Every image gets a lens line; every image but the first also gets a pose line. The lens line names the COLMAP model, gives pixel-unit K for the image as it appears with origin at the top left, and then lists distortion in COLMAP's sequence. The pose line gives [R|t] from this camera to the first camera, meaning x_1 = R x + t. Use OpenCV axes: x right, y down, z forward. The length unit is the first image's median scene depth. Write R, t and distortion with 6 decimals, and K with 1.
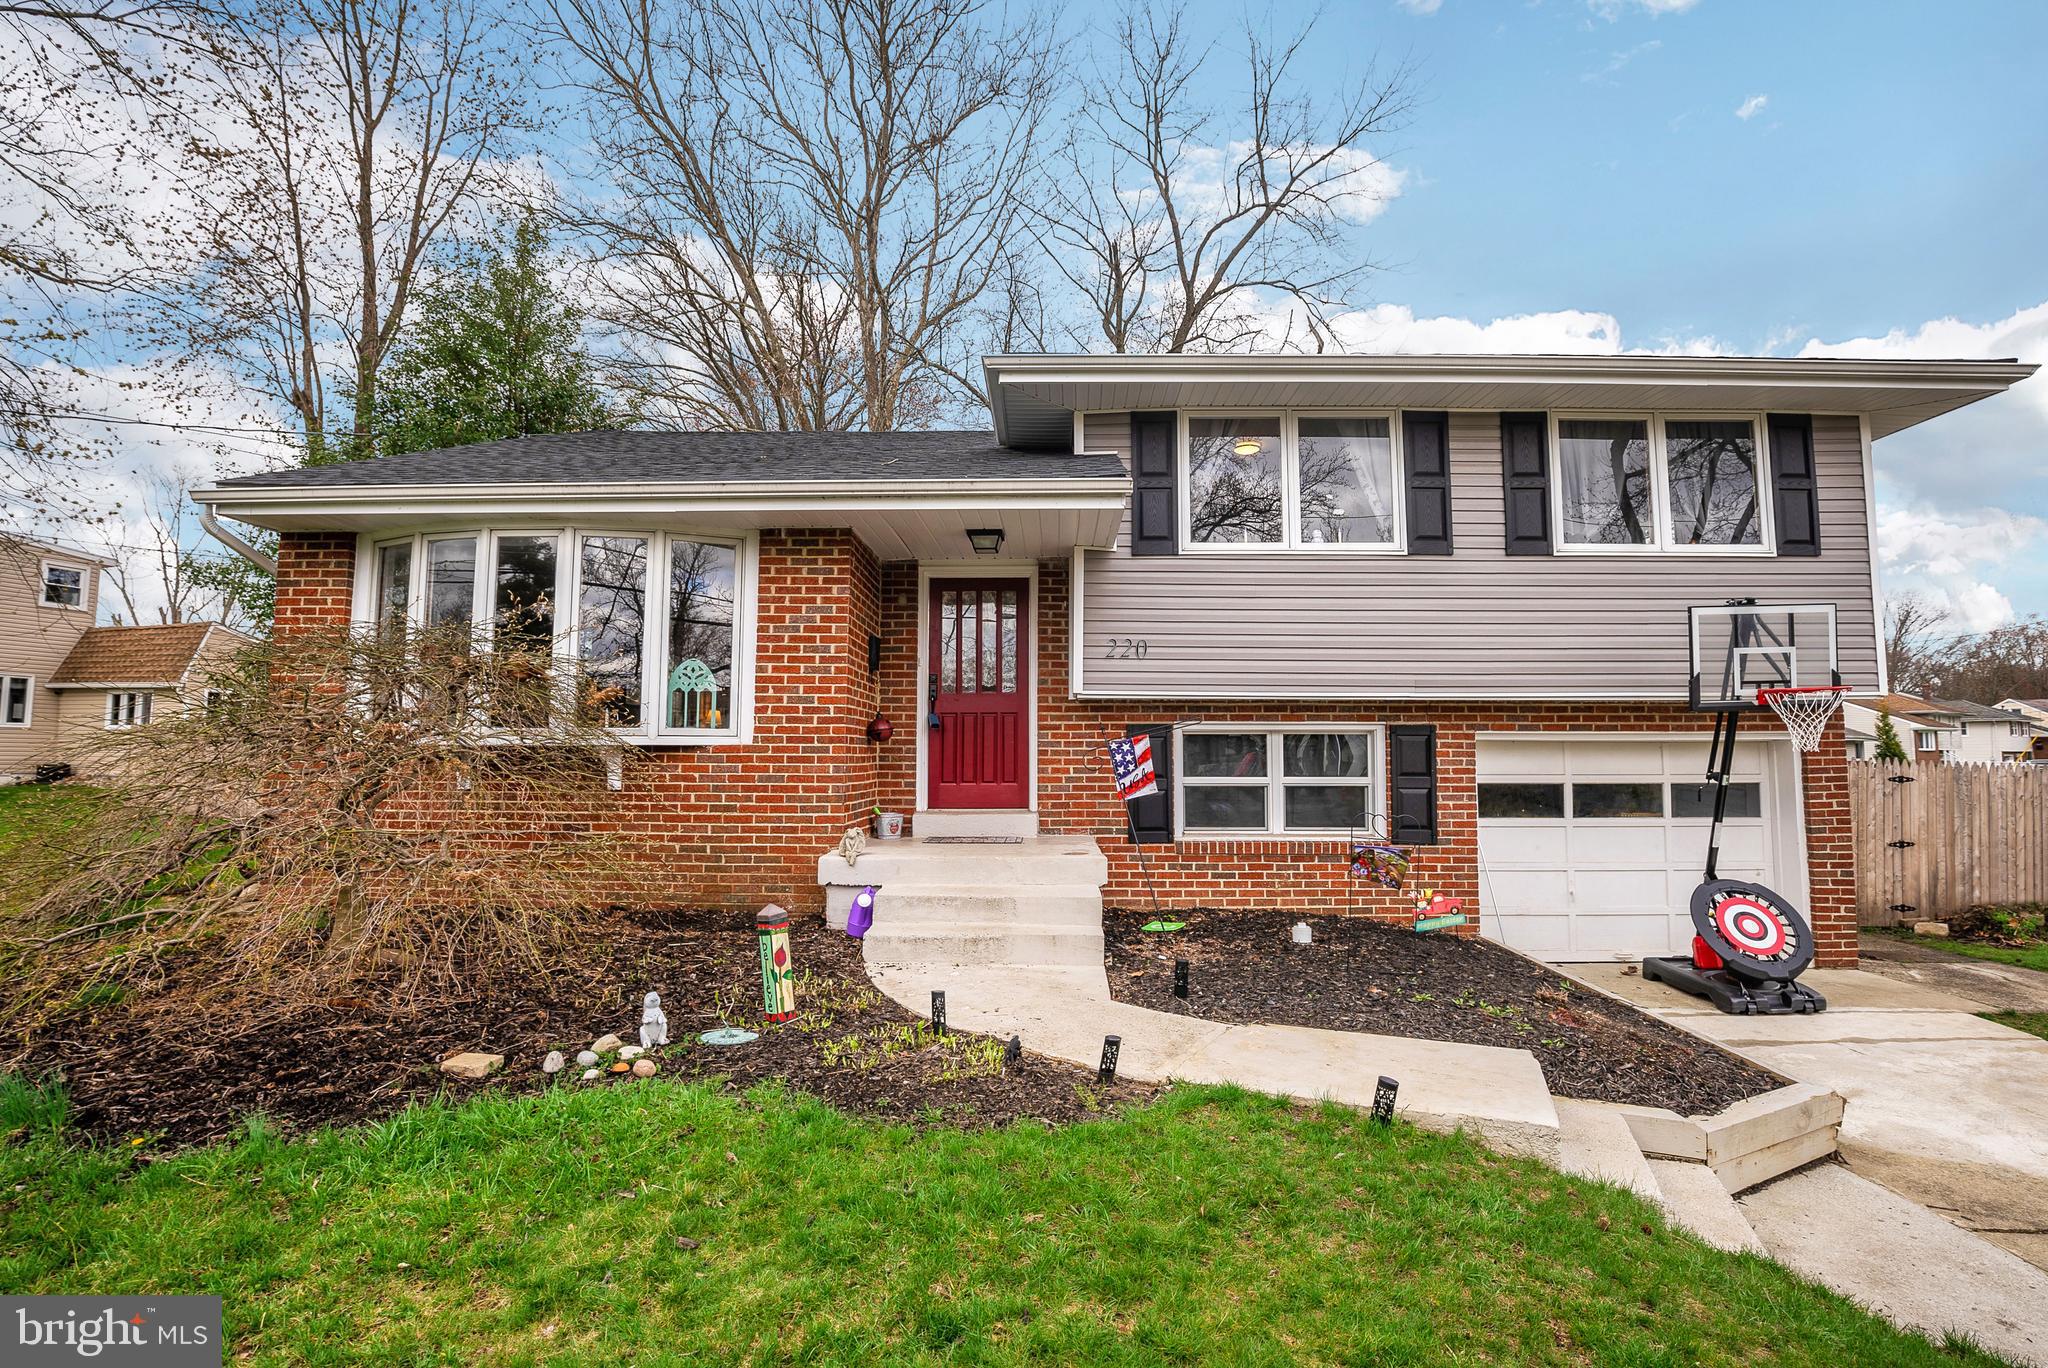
lens RADIAL K [[953.7, 0, 1035.3], [0, 953.7, 669.8], [0, 0, 1]] dist [-0.038138, 0.006153]
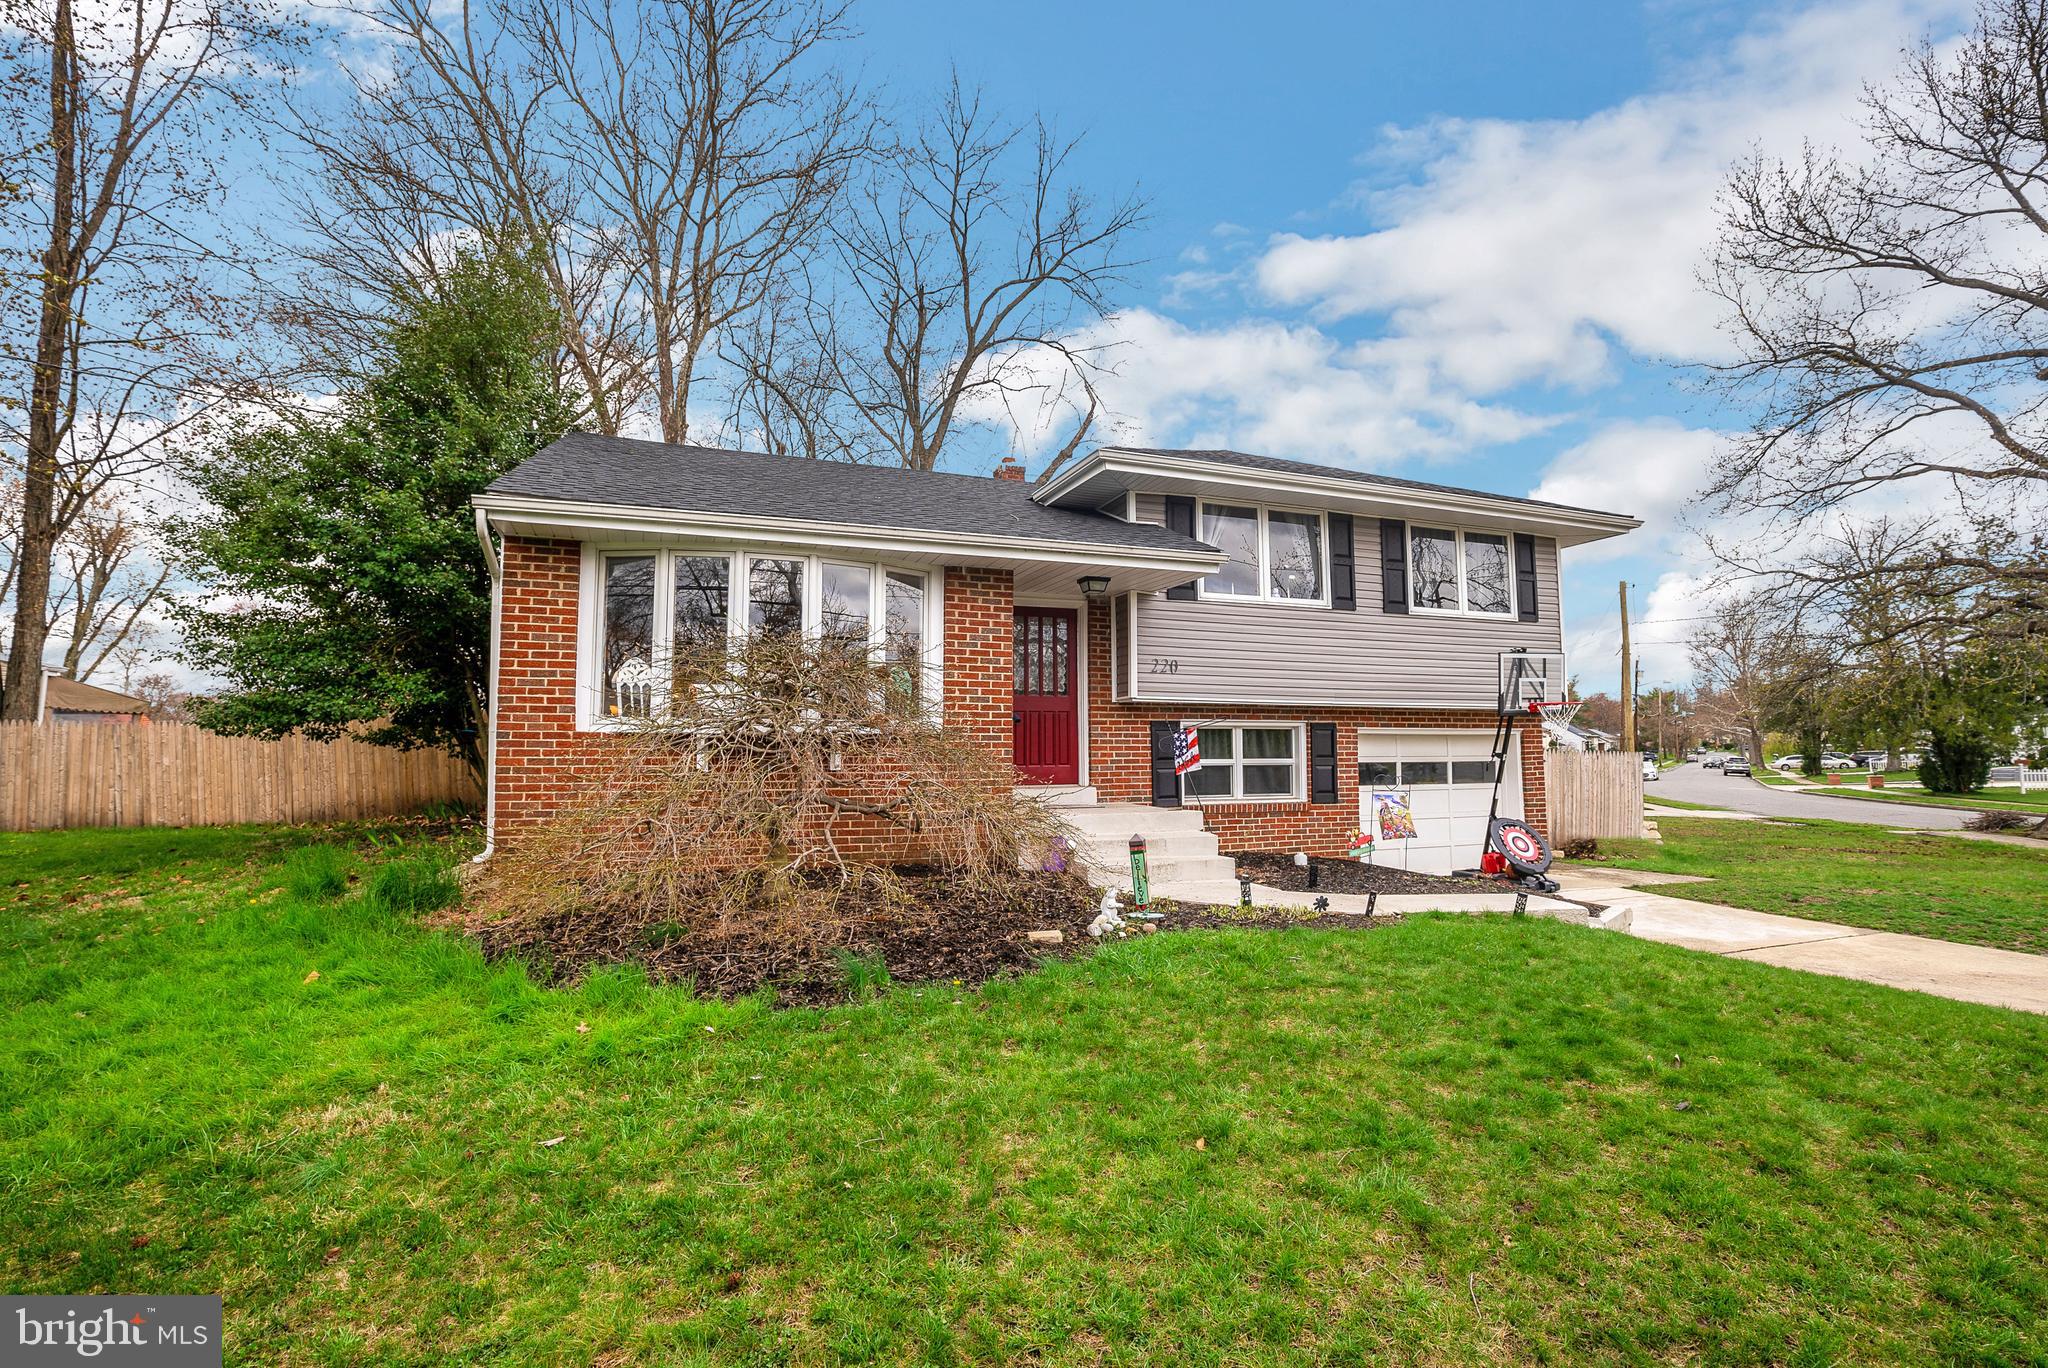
lens RADIAL K [[951.1, 0, 1028.9], [0, 951.1, 661.5], [0, 0, 1]] dist [-0.033051, 0.001154]
pose [[0.929107, 0.031453, 0.368470, -0.591002], [-0.027731, 0.999497, -0.015396, -0.002005], [-0.368769, 0.004086, 0.929512, -0.211323]]
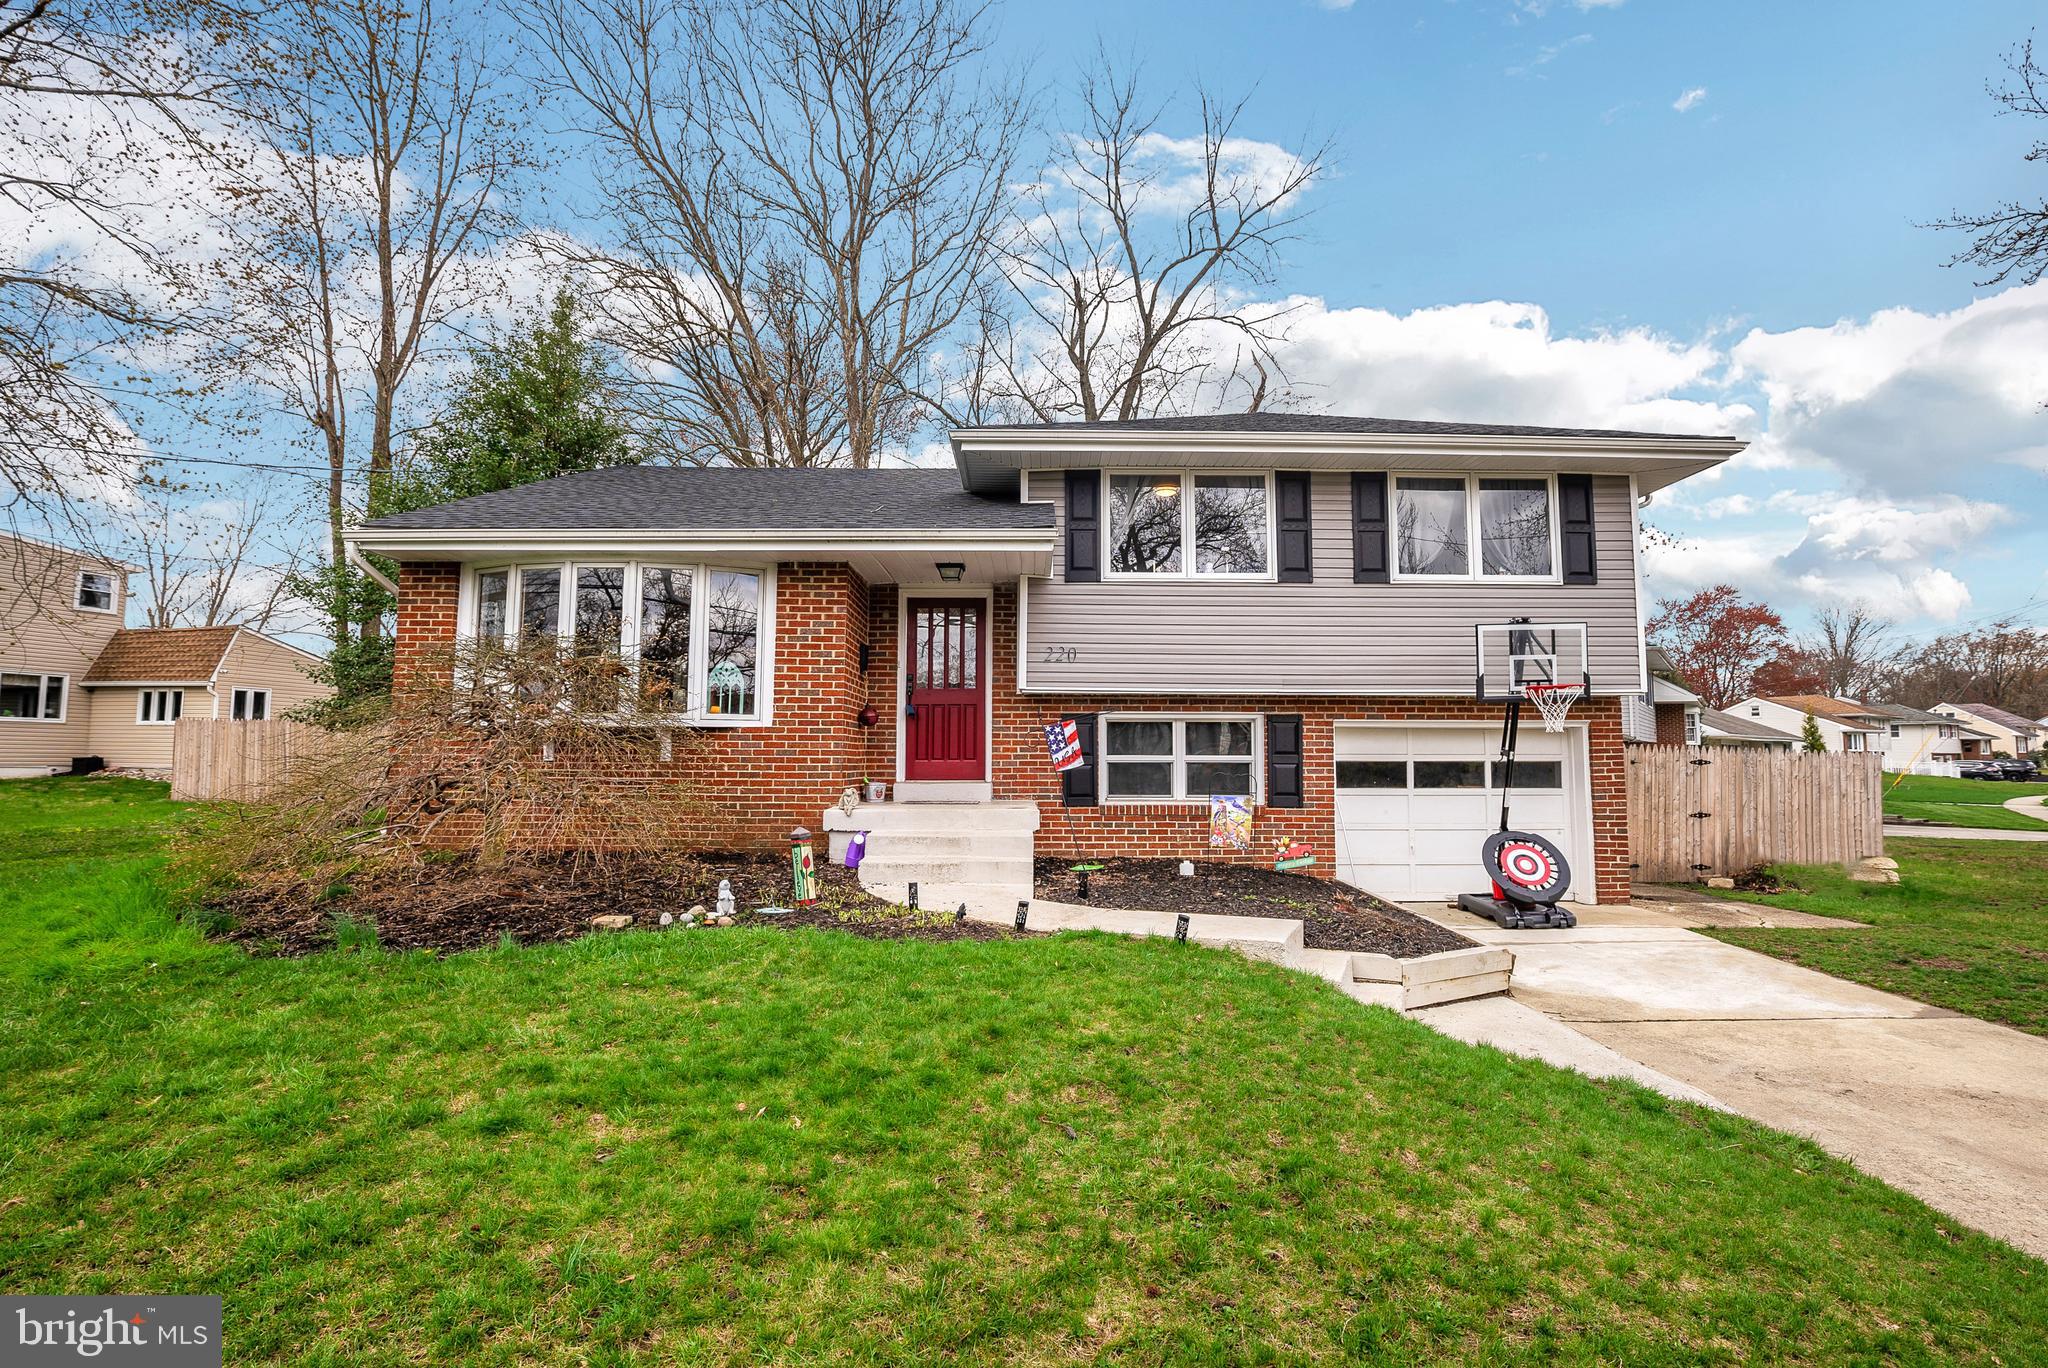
lens RADIAL K [[957.3, 0, 1034.0], [0, 957.3, 665.5], [0, 0, 1]] dist [-0.033949, 0.000448]
pose [[0.999735, 0.002932, 0.022819, 0.030281], [-0.002748, 0.999963, -0.008097, 0.003483], [-0.022842, 0.008033, 0.999707, -0.290632]]
